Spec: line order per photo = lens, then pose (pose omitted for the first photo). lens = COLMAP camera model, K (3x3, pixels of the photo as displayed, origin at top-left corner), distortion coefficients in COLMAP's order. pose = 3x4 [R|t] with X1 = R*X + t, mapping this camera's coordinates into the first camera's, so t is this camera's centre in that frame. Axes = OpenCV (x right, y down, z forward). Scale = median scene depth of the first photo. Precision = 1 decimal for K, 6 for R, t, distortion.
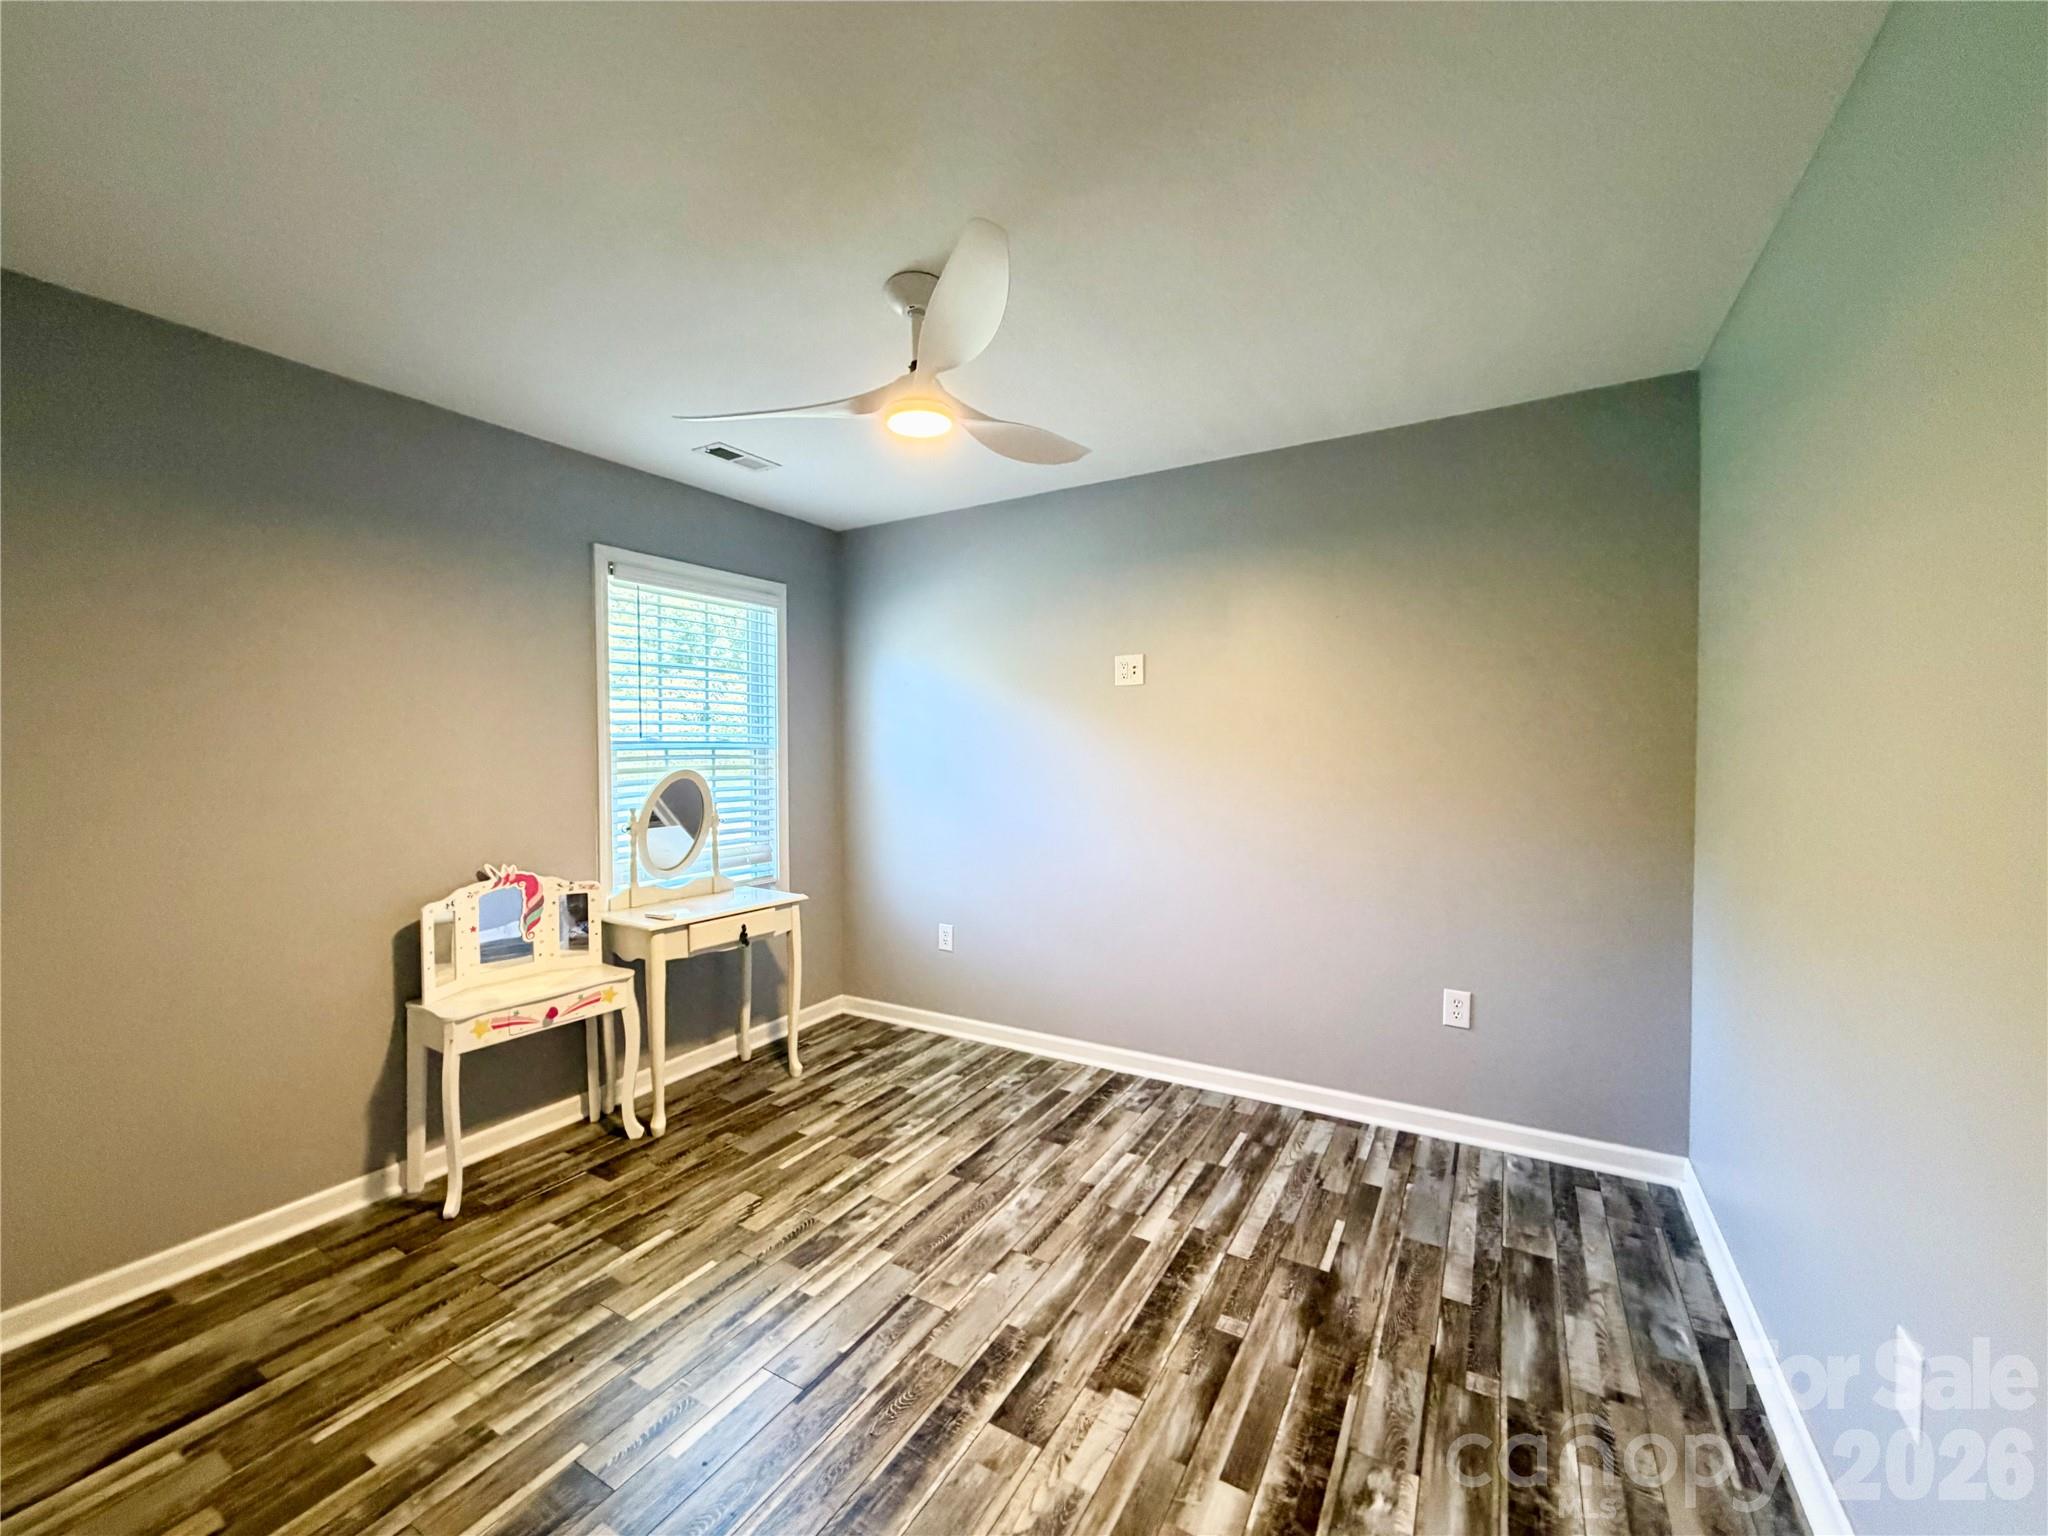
lens RADIAL K [[815.5, 0, 1021.7], [0, 815.5, 762.4], [0, 0, 1]] dist [-0.004518, -0.000049]
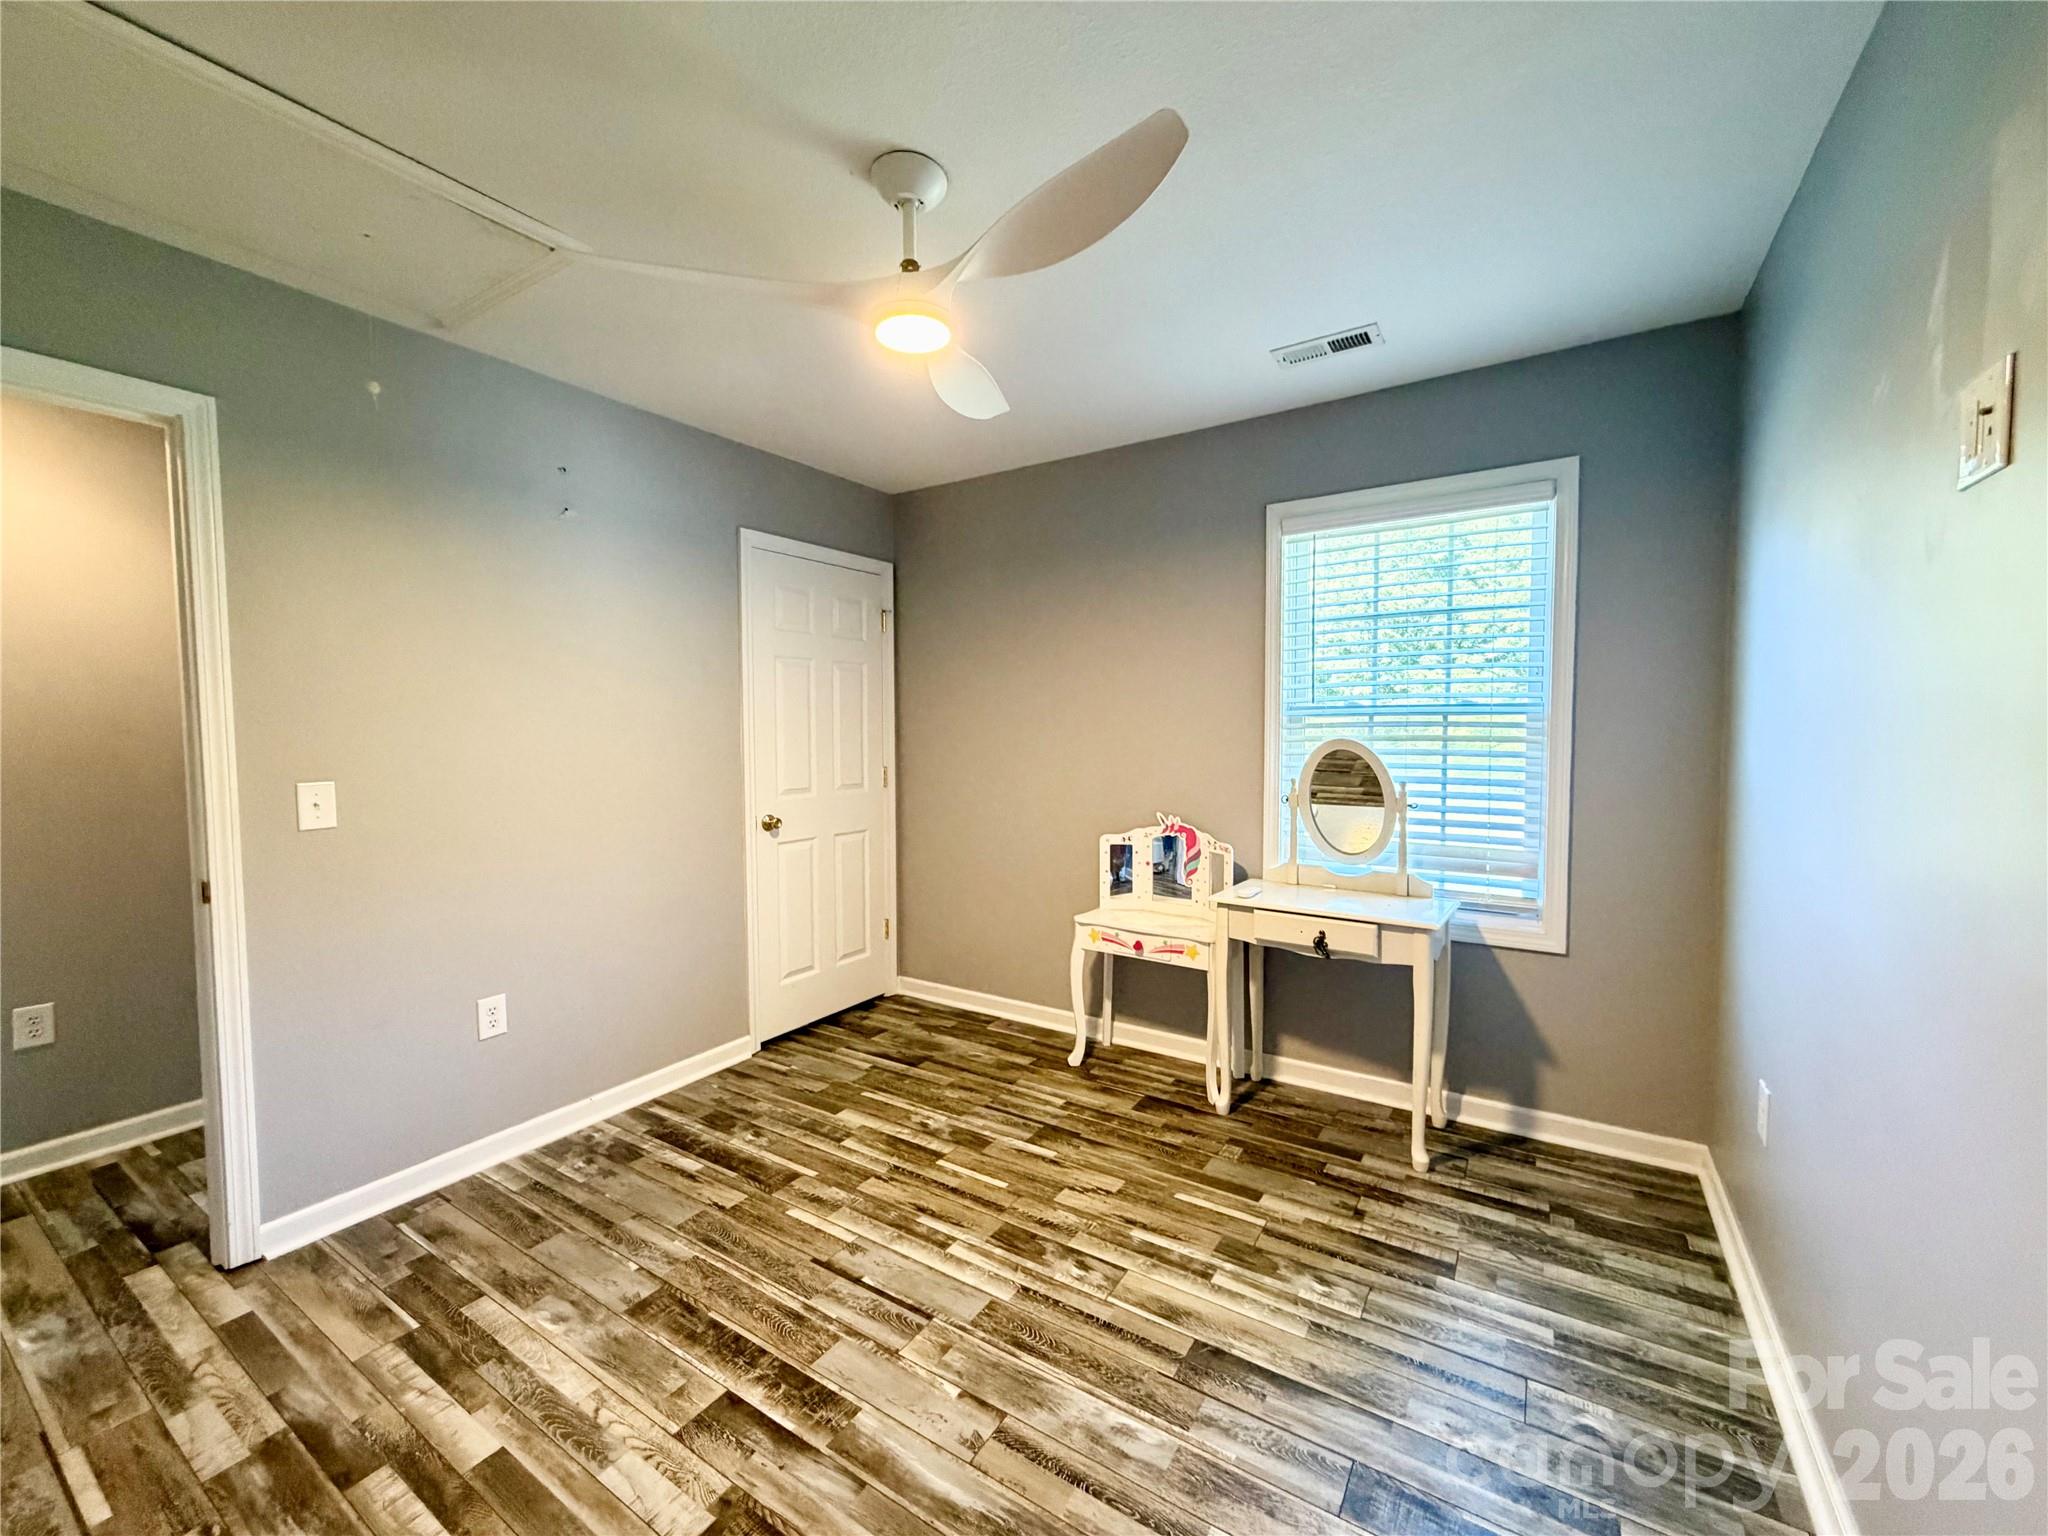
lens RADIAL K [[815.5, 0, 1019.9], [0, 815.5, 768.7], [0, 0, 1]] dist [-0.004518, -0.000049]
pose [[-0.040698, 0.059106, -0.997422, 0.611550], [-0.012742, 0.998137, 0.059669, -0.009371], [0.999090, 0.015138, -0.039869, 0.947509]]
